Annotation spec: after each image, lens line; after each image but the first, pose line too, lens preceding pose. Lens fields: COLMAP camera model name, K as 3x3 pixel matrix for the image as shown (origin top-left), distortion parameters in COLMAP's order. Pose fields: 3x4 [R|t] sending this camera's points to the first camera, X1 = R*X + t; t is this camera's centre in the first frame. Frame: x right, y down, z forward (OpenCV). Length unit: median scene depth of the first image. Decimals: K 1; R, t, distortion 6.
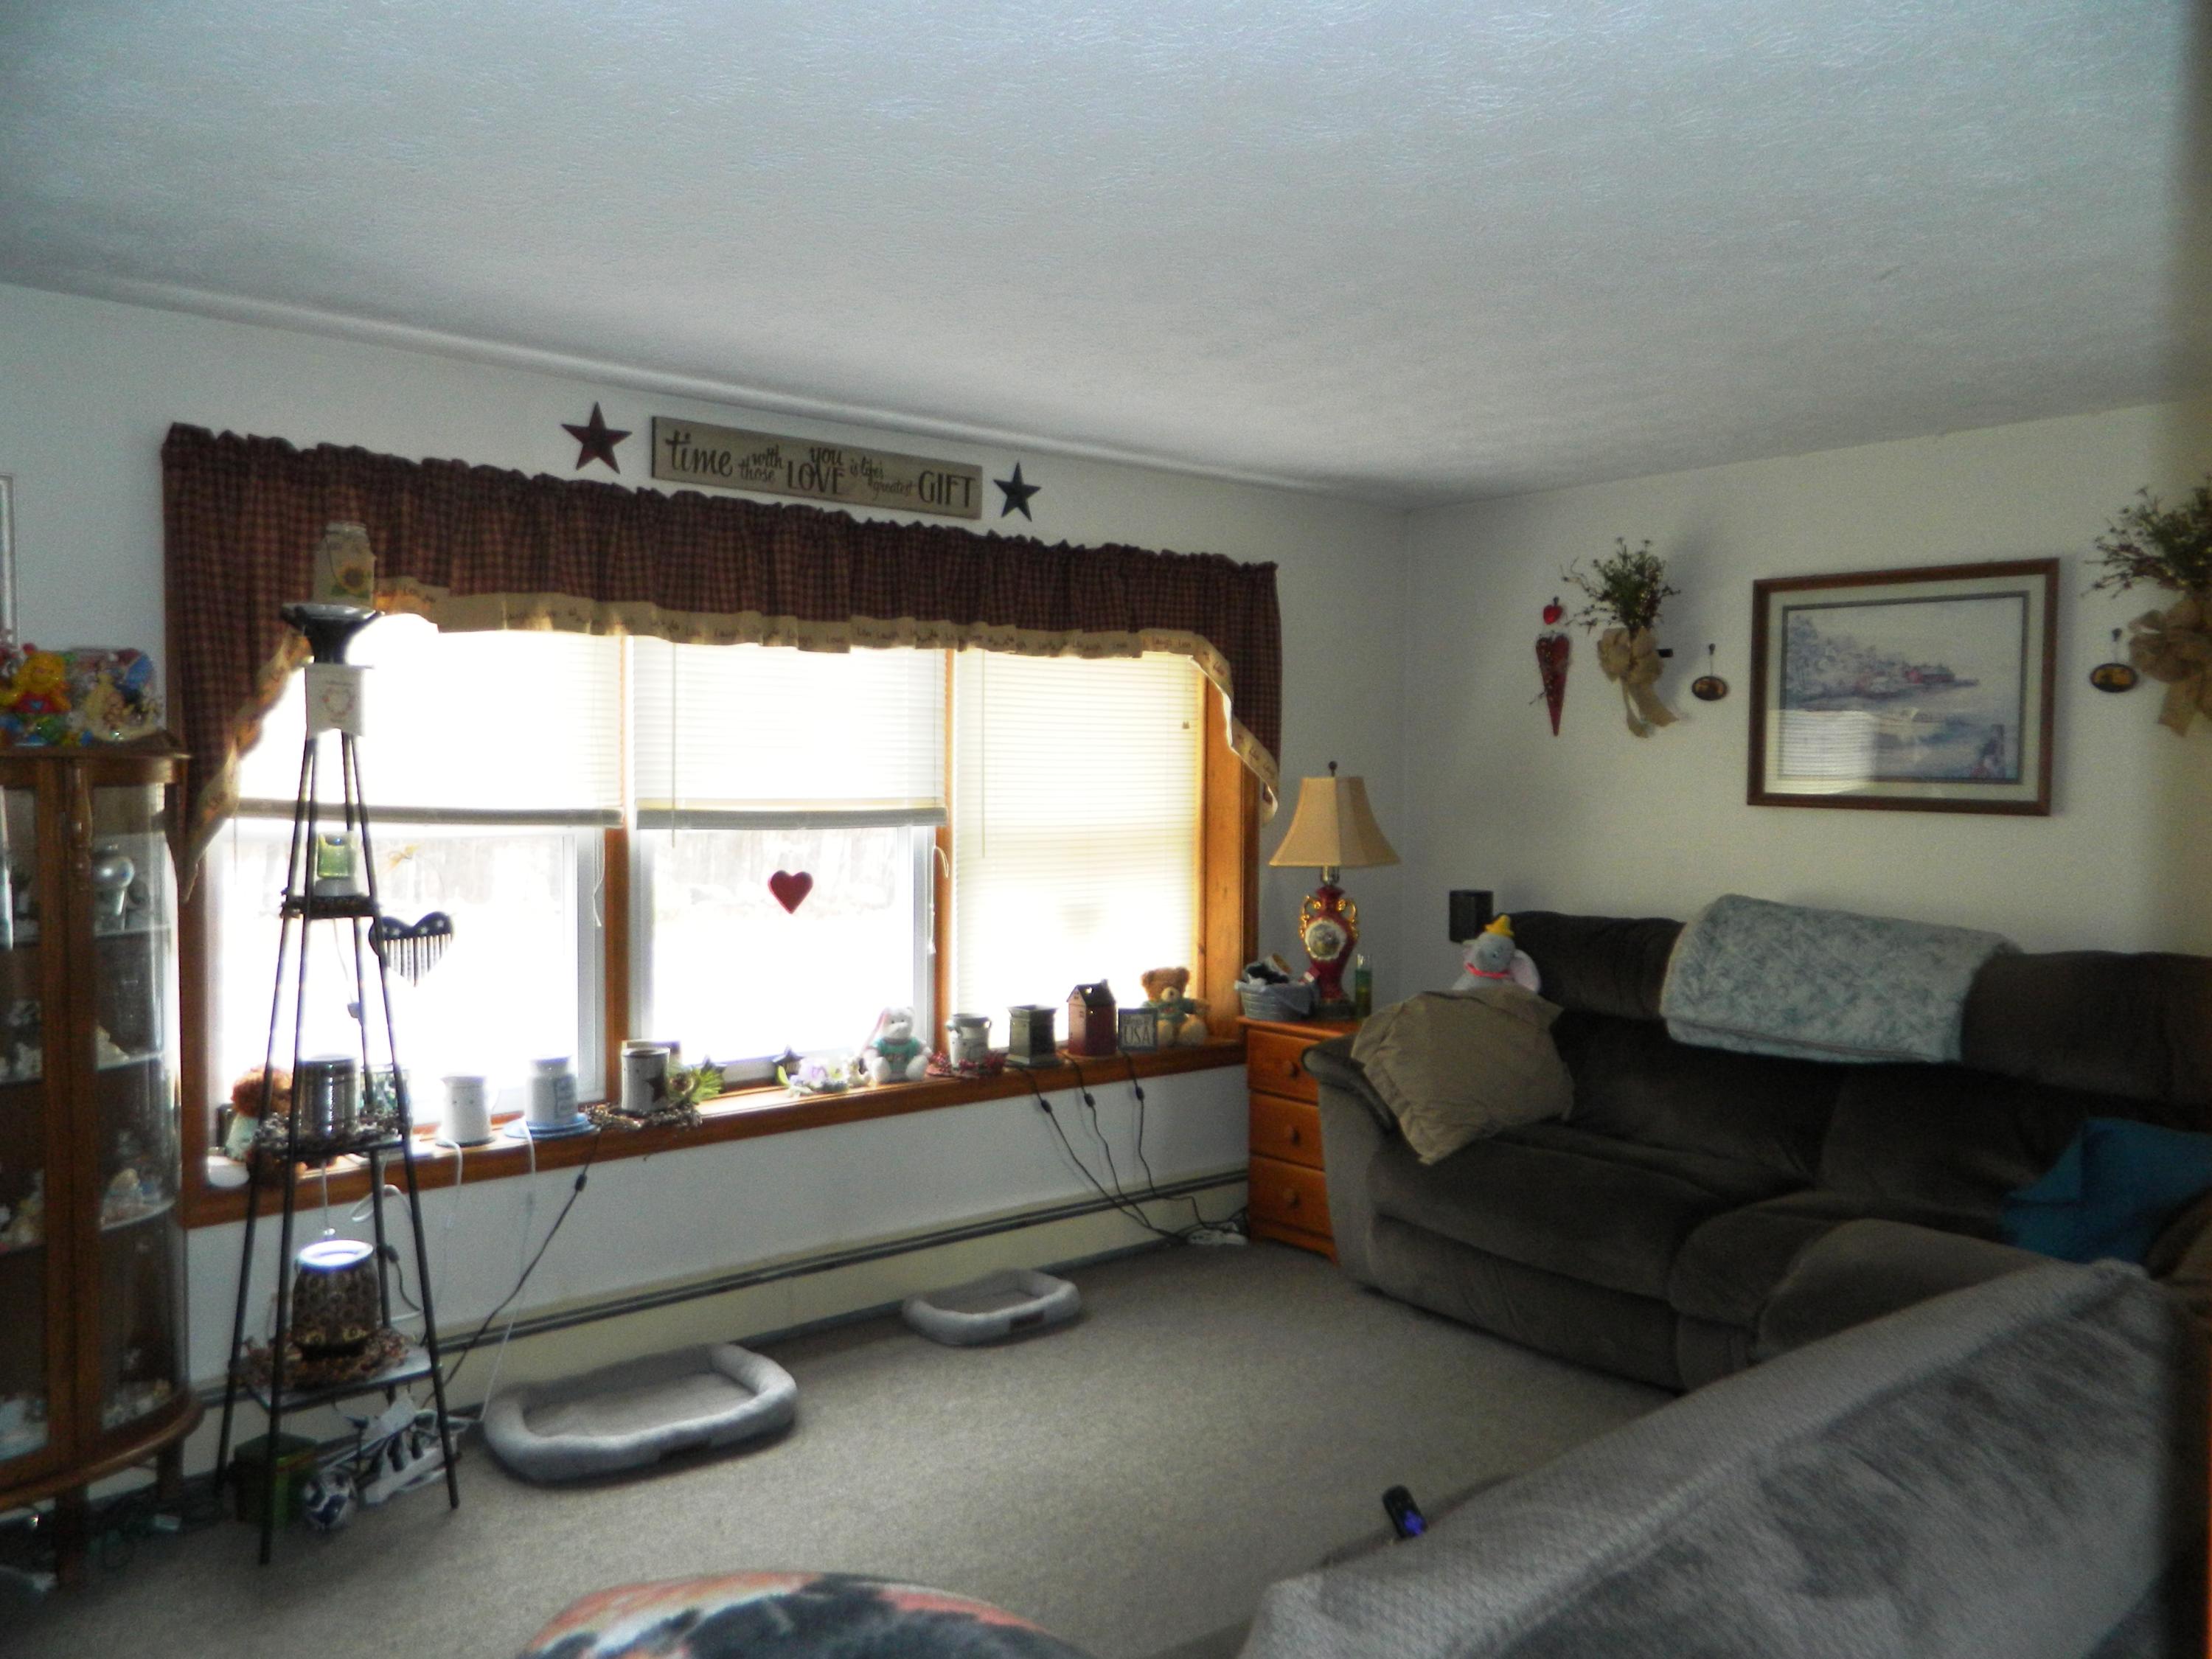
lens RADIAL K [[1654.4, 0, 1106.1], [0, 1654.4, 829.8], [0, 0, 1]] dist [-0.007506, 0.030204]
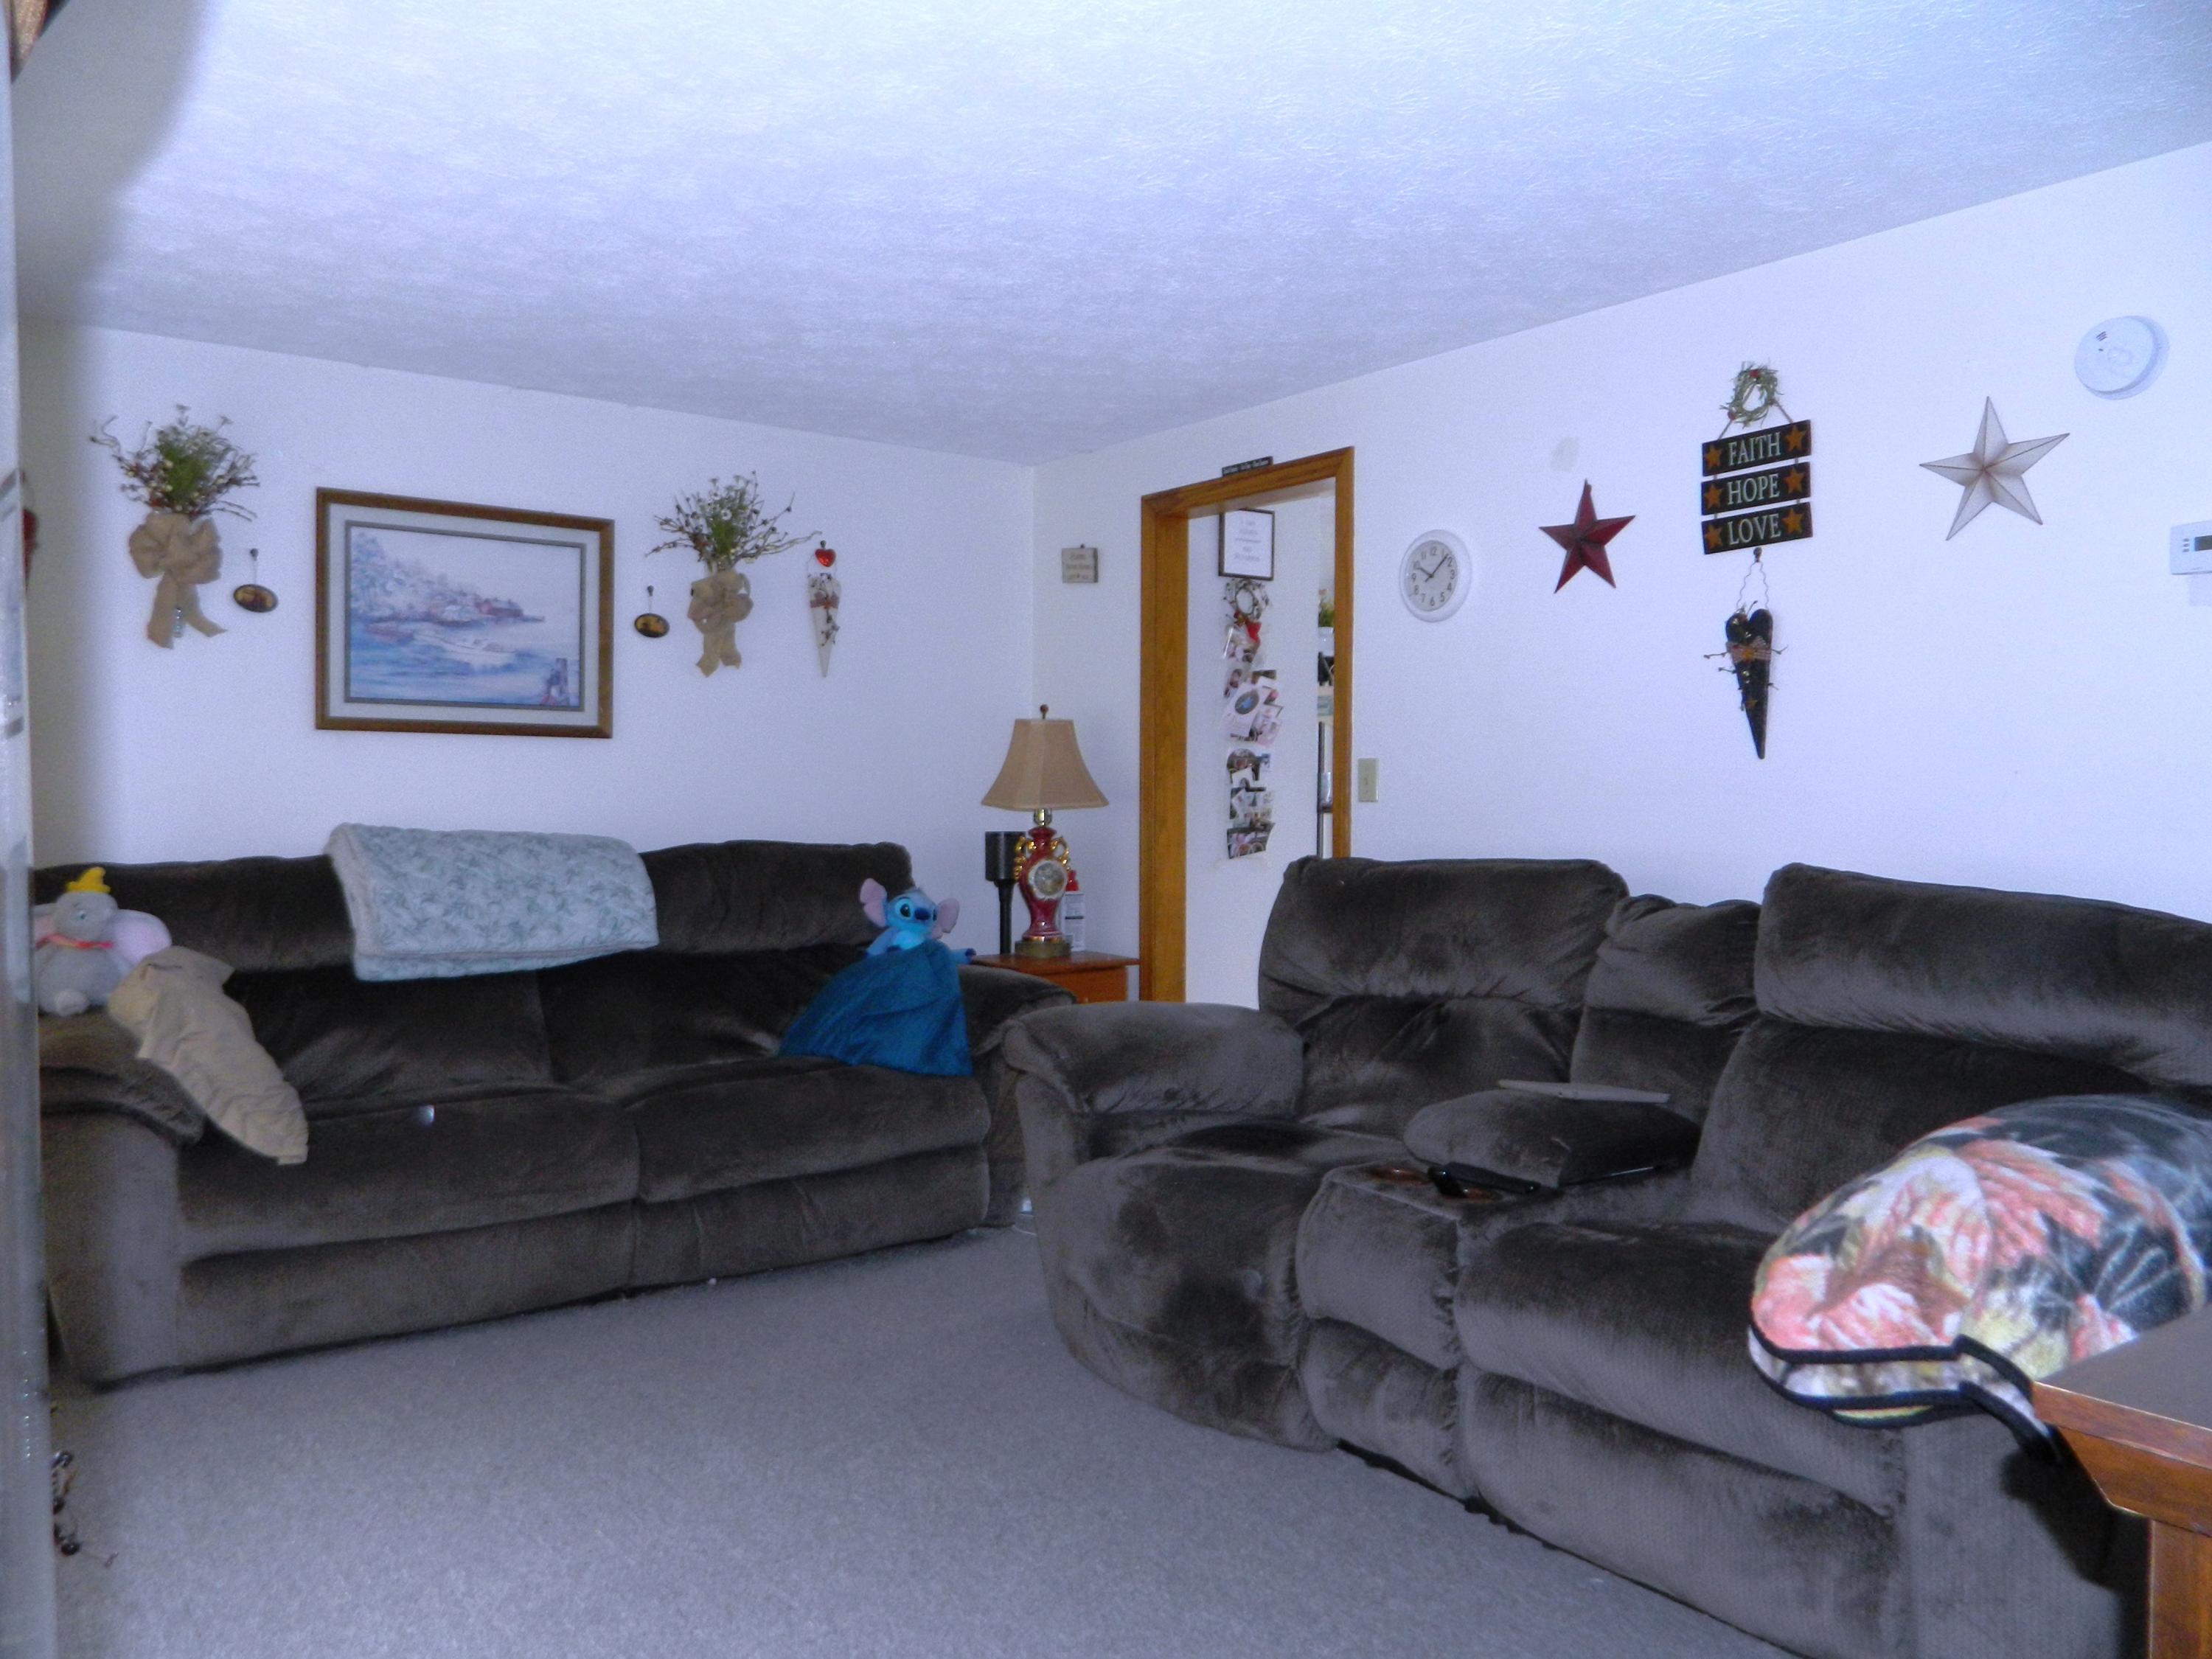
lens RADIAL K [[1654.4, 0, 1115.8], [0, 1654.4, 830.9], [0, 0, 1]] dist [-0.007506, 0.030204]
pose [[0.064159, -0.035355, 0.997313, -0.711123], [0.035666, 0.998815, 0.033114, 0.037882], [-0.997302, 0.033446, 0.065344, 0.688703]]
